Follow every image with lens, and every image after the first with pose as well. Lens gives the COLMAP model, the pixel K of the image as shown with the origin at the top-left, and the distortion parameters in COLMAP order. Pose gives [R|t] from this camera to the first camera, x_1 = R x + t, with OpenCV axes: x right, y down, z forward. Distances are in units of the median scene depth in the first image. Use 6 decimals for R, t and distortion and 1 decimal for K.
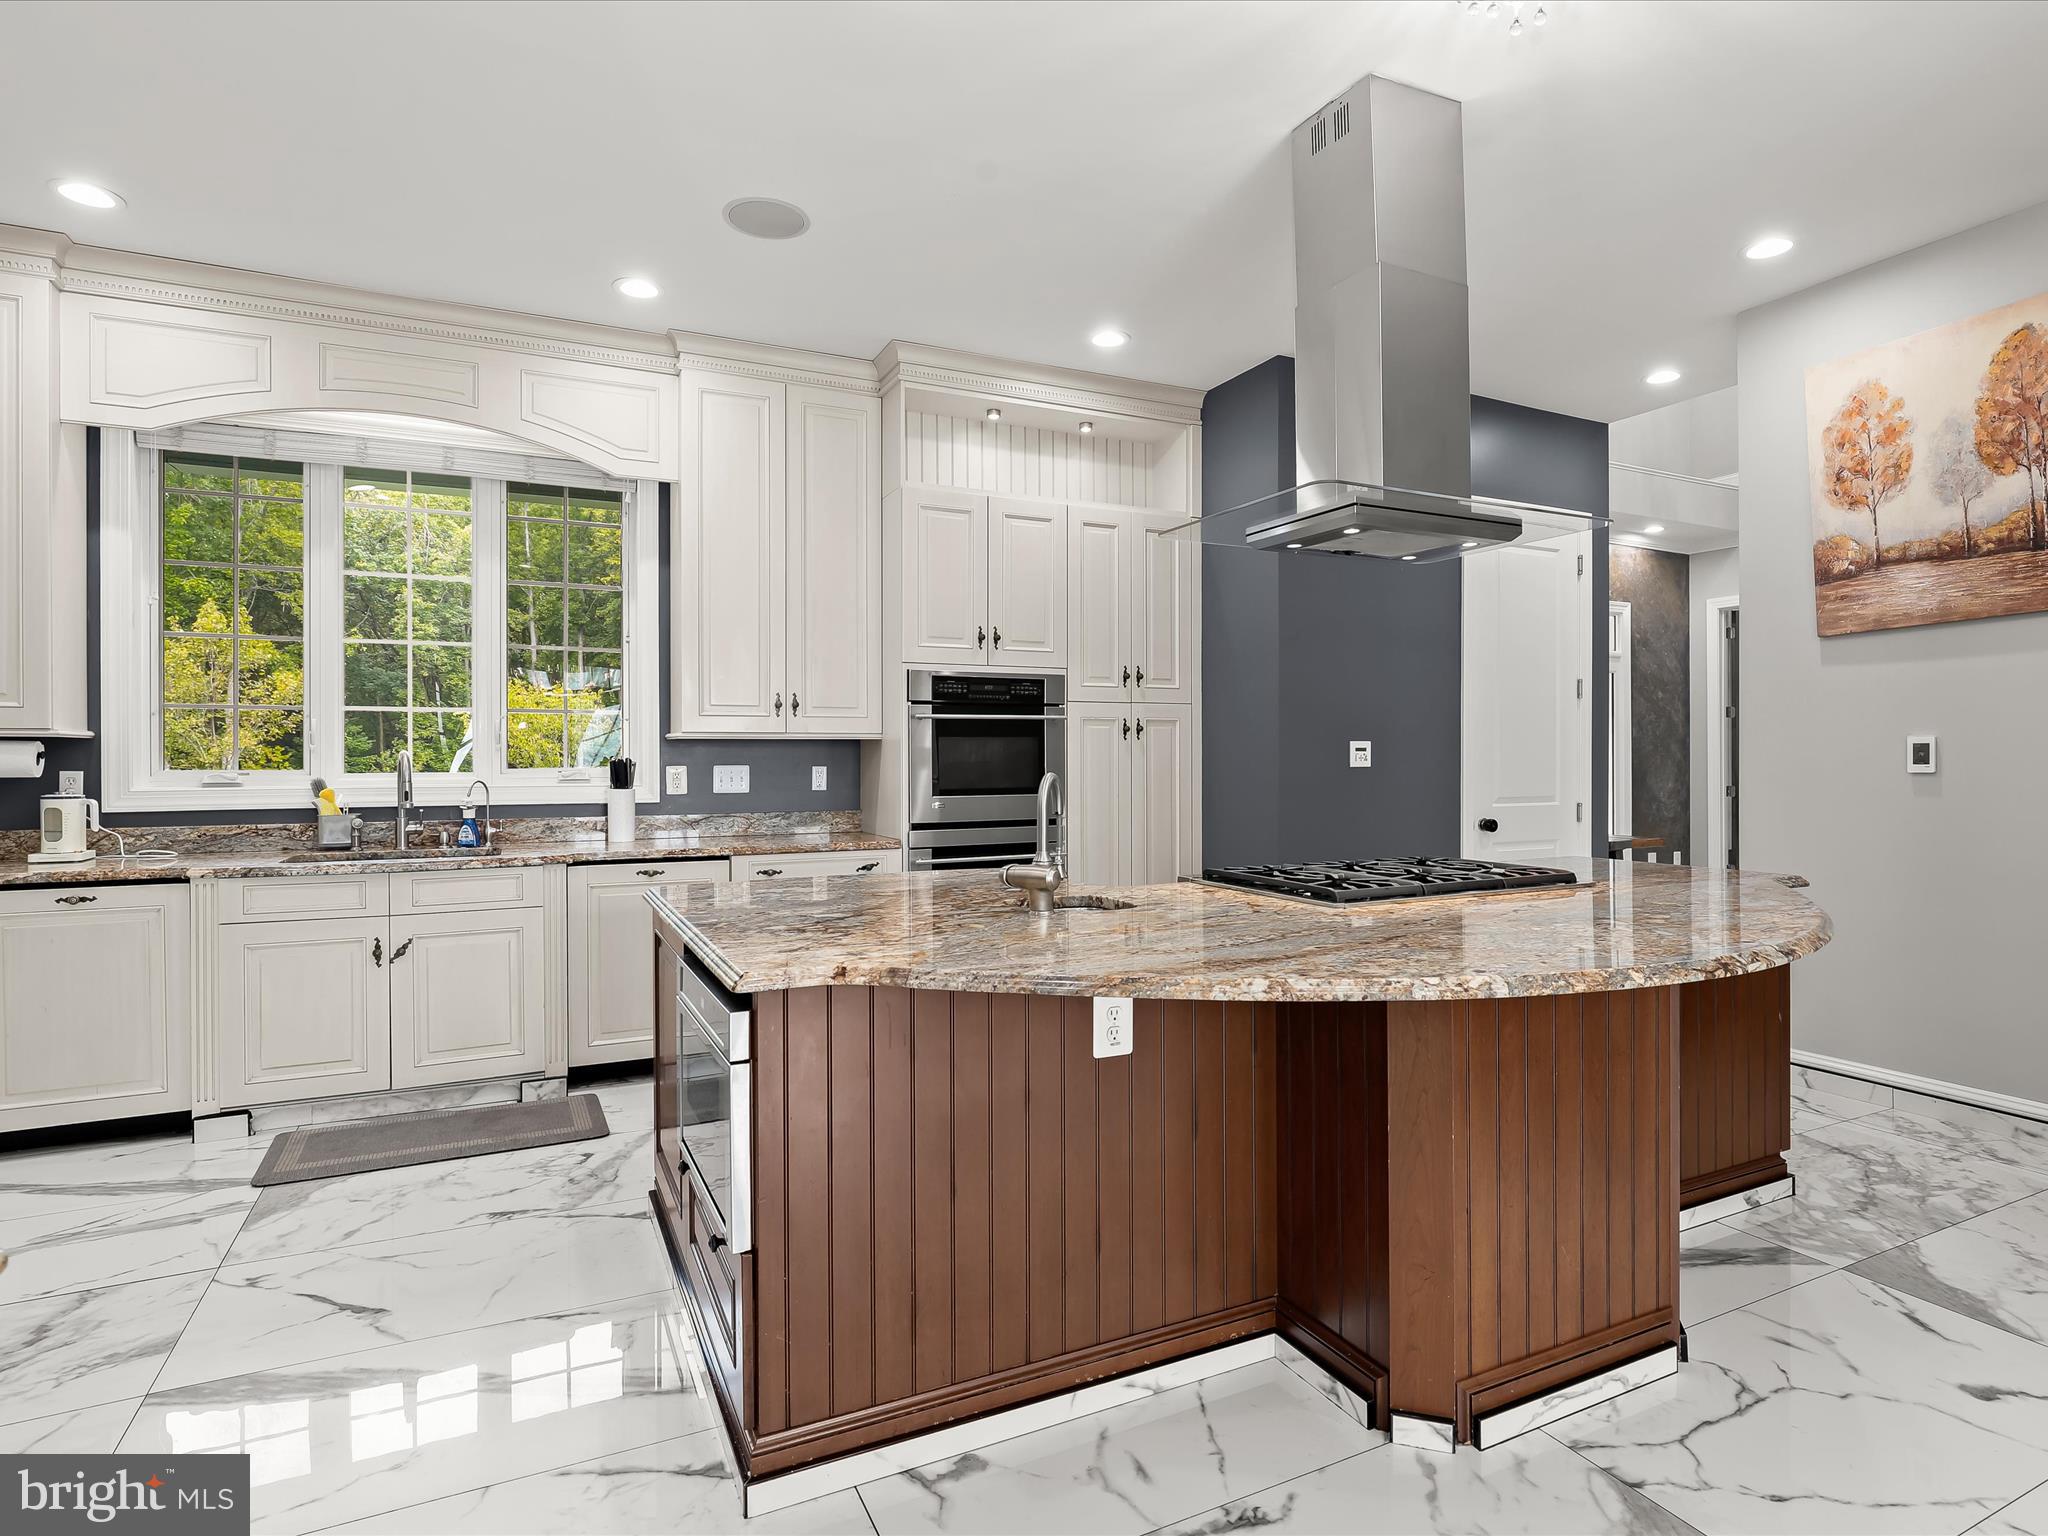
lens RADIAL K [[1084.1, 0, 1024.6], [0, 1084.1, 759.4], [0, 0, 1]] dist [-0.015987, 0.002866]
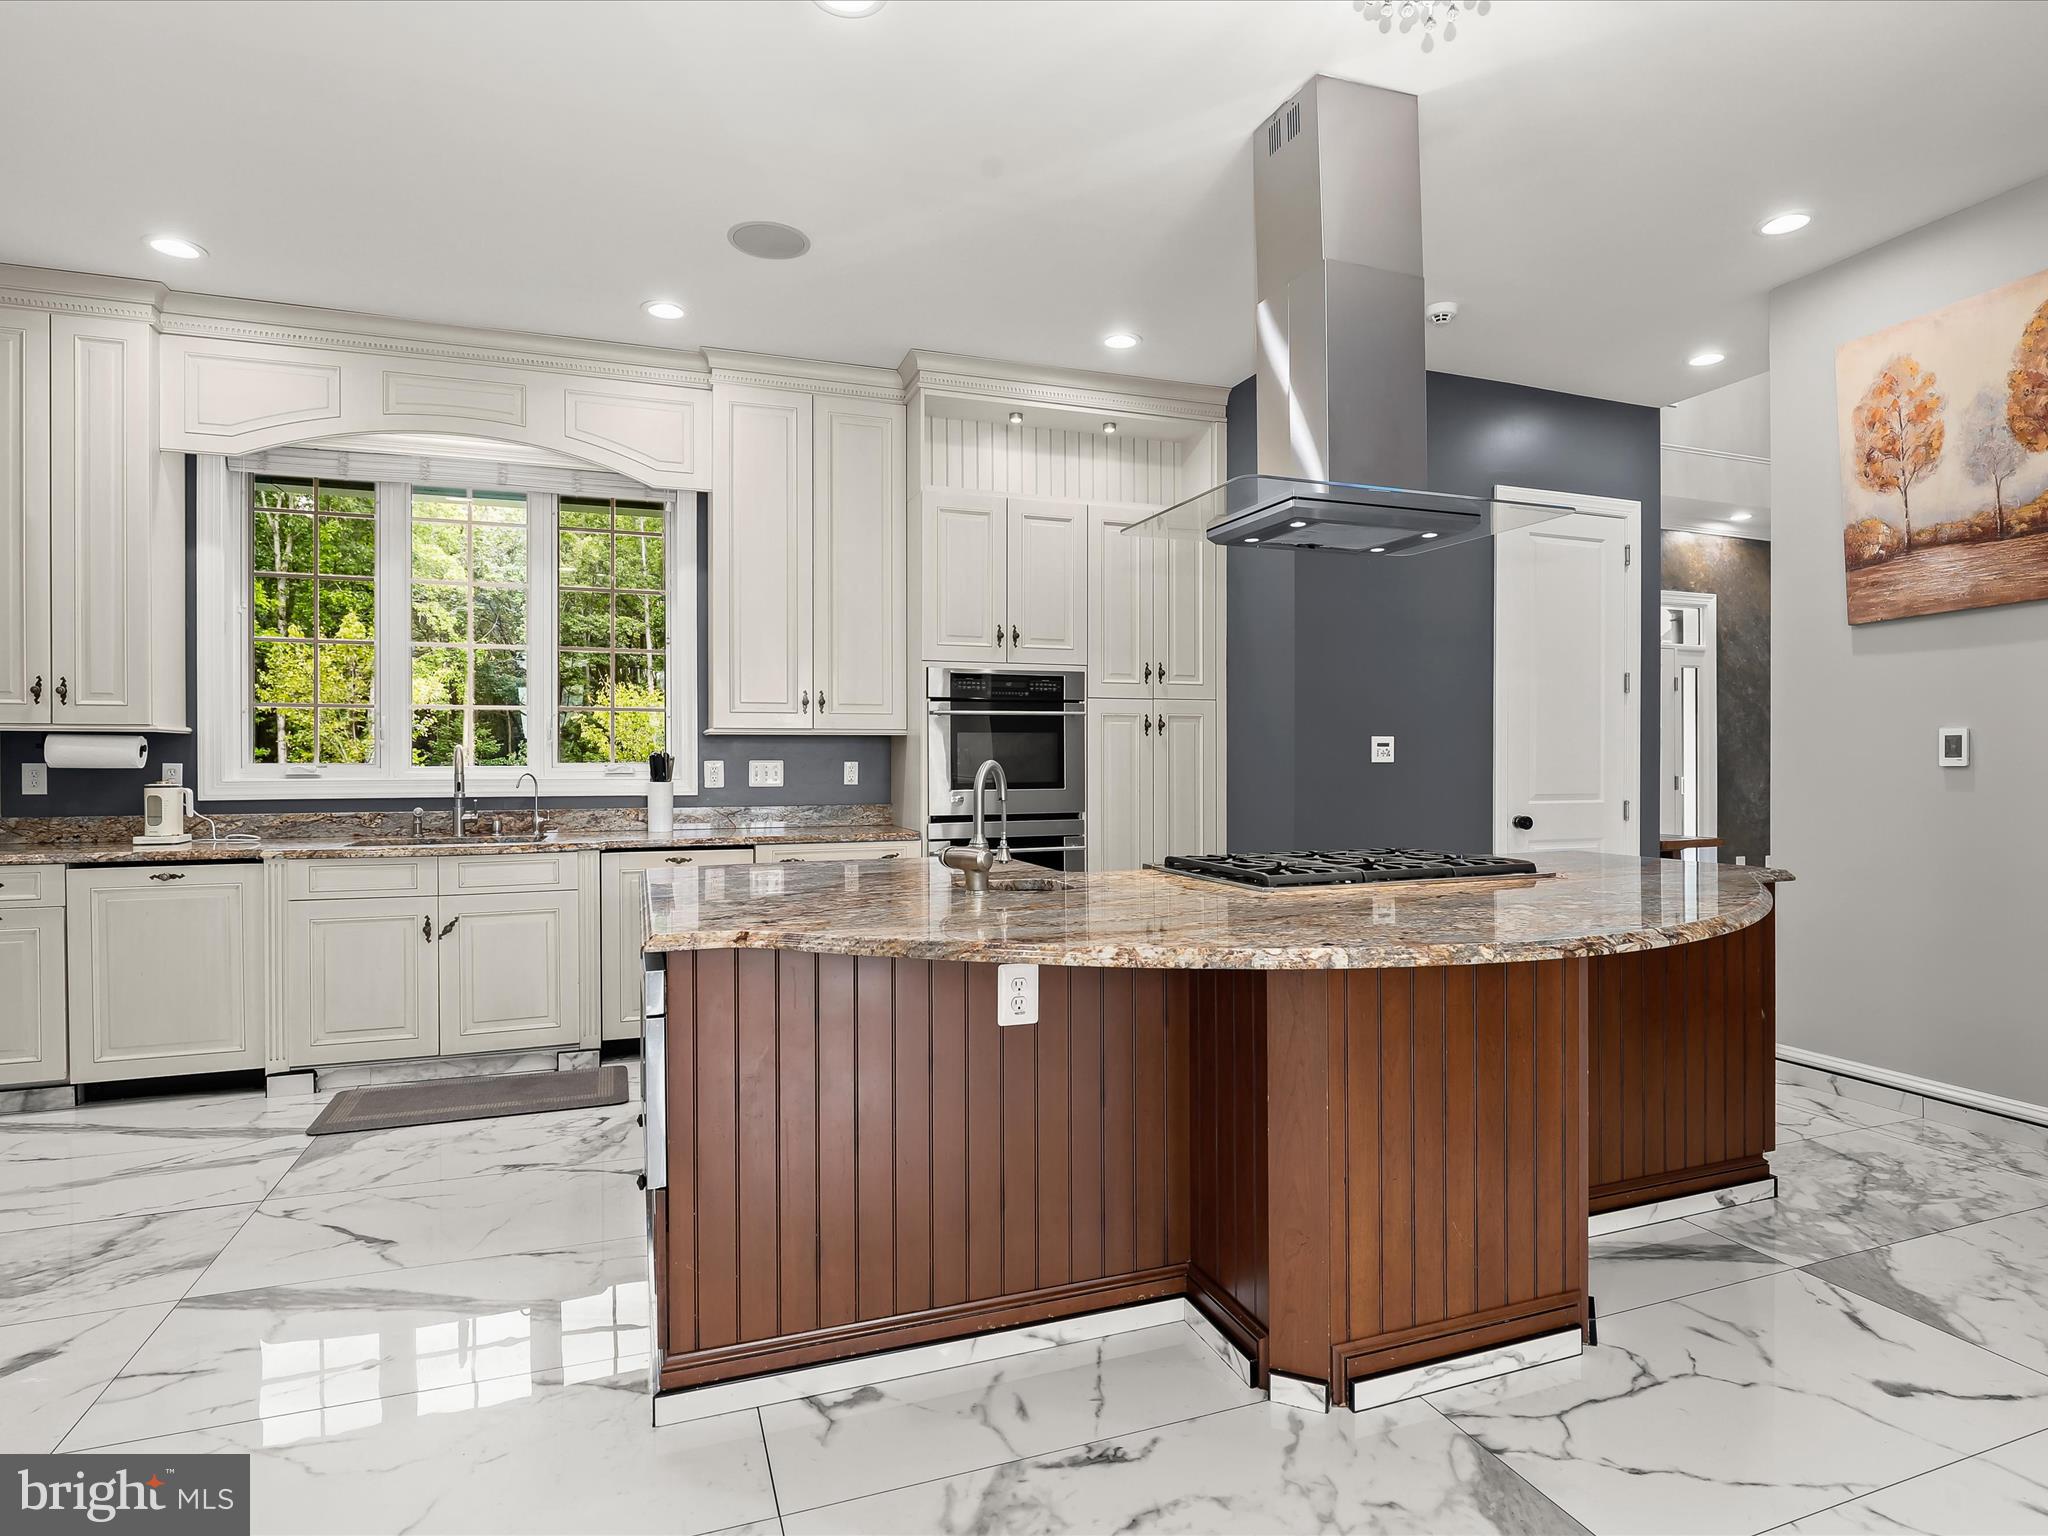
lens RADIAL K [[1091.8, 0, 1026.4], [0, 1091.8, 764.8], [0, 0, 1]] dist [-0.013782, 0.000115]
pose [[0.995163, 0.001107, -0.098227, 0.106994], [-0.000933, 0.999998, 0.001819, 0.009758], [0.098229, -0.001718, 0.995162, -0.033760]]
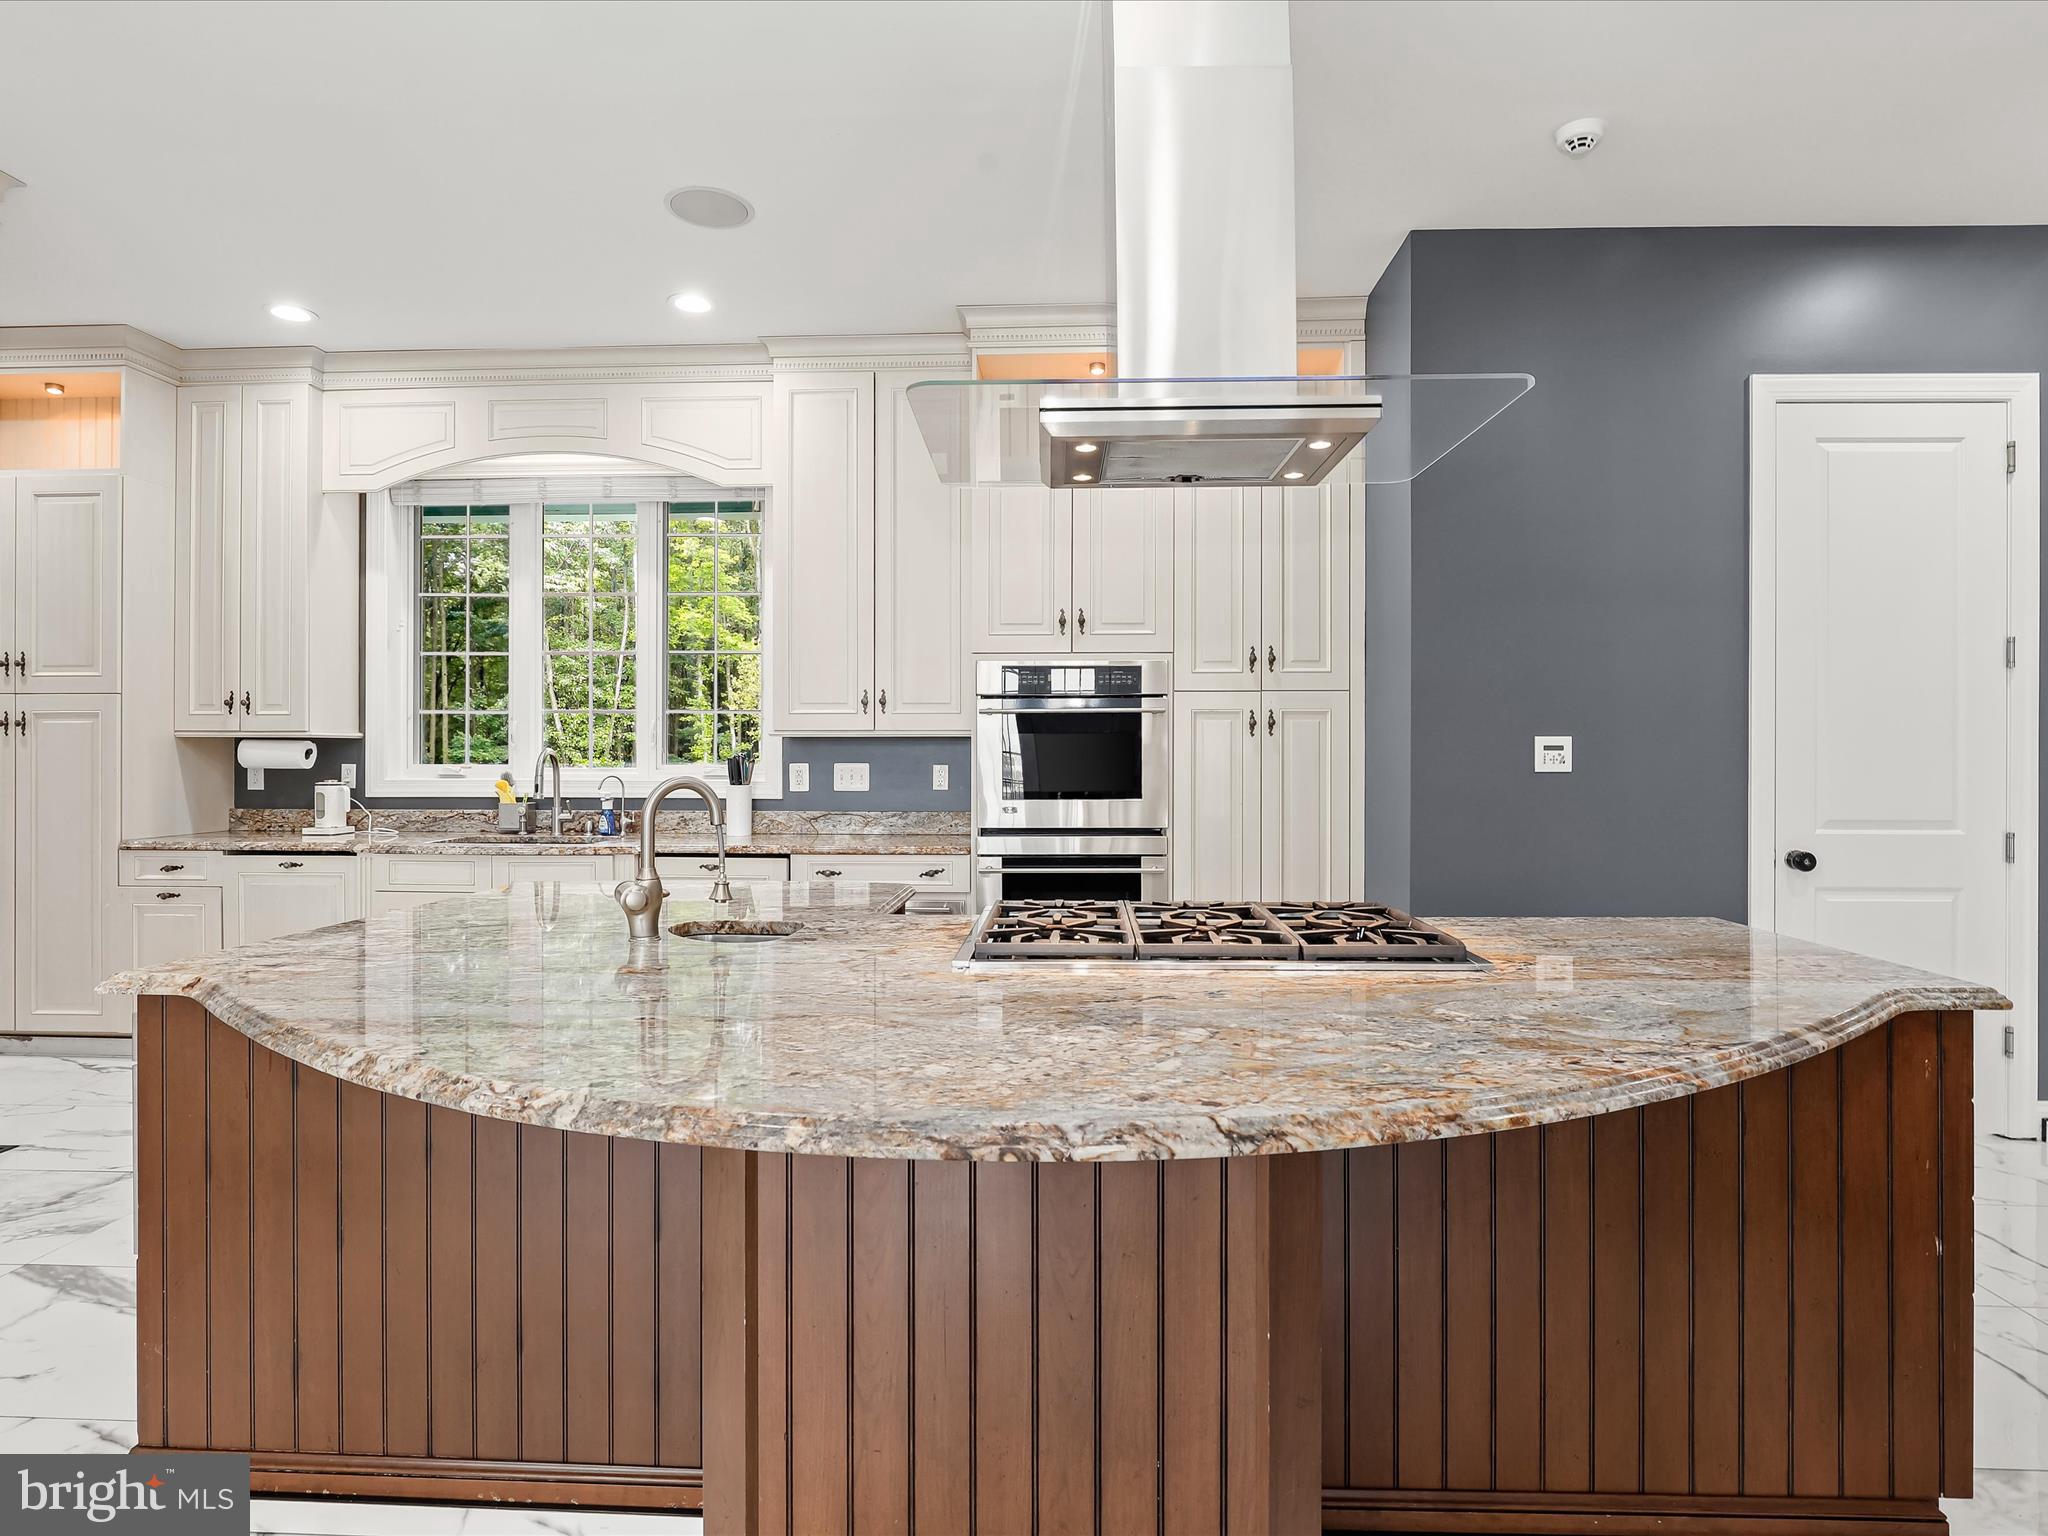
lens RADIAL K [[1094.4, 0, 1021.8], [0, 1094.4, 749.7], [0, 0, 1]] dist [-0.013755, 0.000733]
pose [[0.880051, 0.001780, -0.474876, 0.441165], [-0.004633, 0.999978, -0.004838, -0.003719], [0.474857, 0.006458, 0.880039, 0.240744]]
